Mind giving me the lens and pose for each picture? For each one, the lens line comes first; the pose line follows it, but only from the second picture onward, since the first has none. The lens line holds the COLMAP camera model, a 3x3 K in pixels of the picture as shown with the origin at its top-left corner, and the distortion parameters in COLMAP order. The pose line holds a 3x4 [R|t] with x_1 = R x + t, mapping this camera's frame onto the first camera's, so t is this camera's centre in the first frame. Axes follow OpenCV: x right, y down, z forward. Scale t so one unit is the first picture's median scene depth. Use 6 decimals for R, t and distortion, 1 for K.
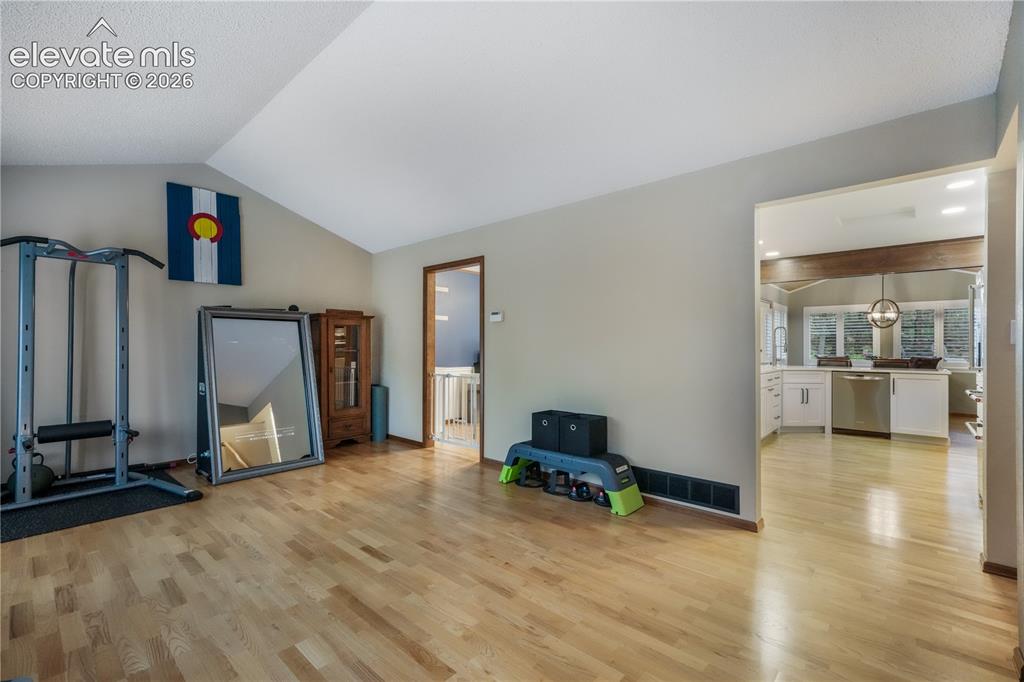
lens RADIAL K [[435.7, 0, 509.3], [0, 435.7, 344.3], [0, 0, 1]] dist [-0.001452, 0.000933]
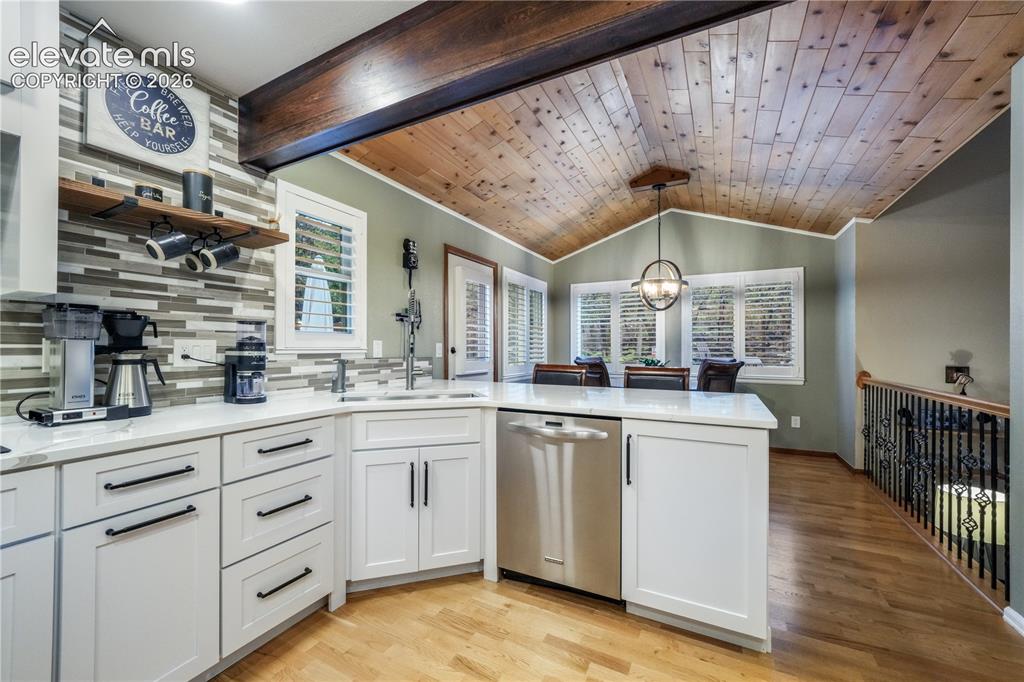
lens RADIAL K [[404.5, 0, 508.7], [0, 404.5, 343.4], [0, 0, 1]] dist [-0.007188, 0.000104]
pose [[0.965792, -0.000089, 0.259318, 0.545721], [0.001580, 0.999983, -0.005543, 0.008550], [-0.259313, 0.005763, 0.965776, 0.556904]]
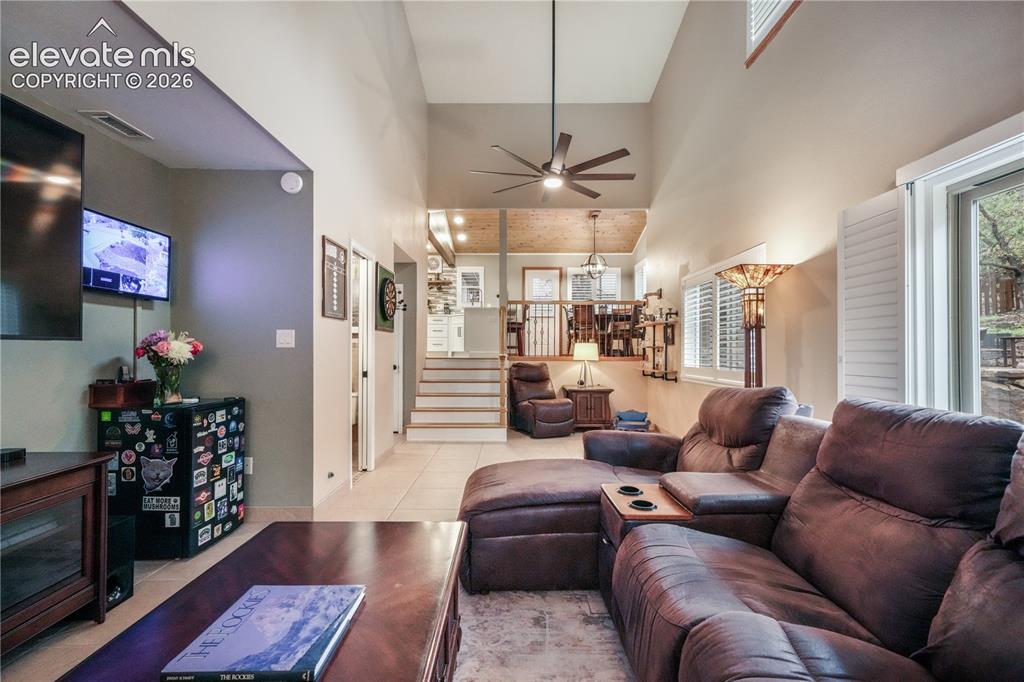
lens RADIAL K [[435.7, 0, 504.3], [0, 435.7, 340.8], [0, 0, 1]] dist [-0.001452, 0.000933]
pose [[0.672526, -0.017513, -0.739866, 1.578636], [0.004385, 0.999797, -0.019679, 0.148312], [0.740061, 0.009990, 0.672466, 0.069668]]
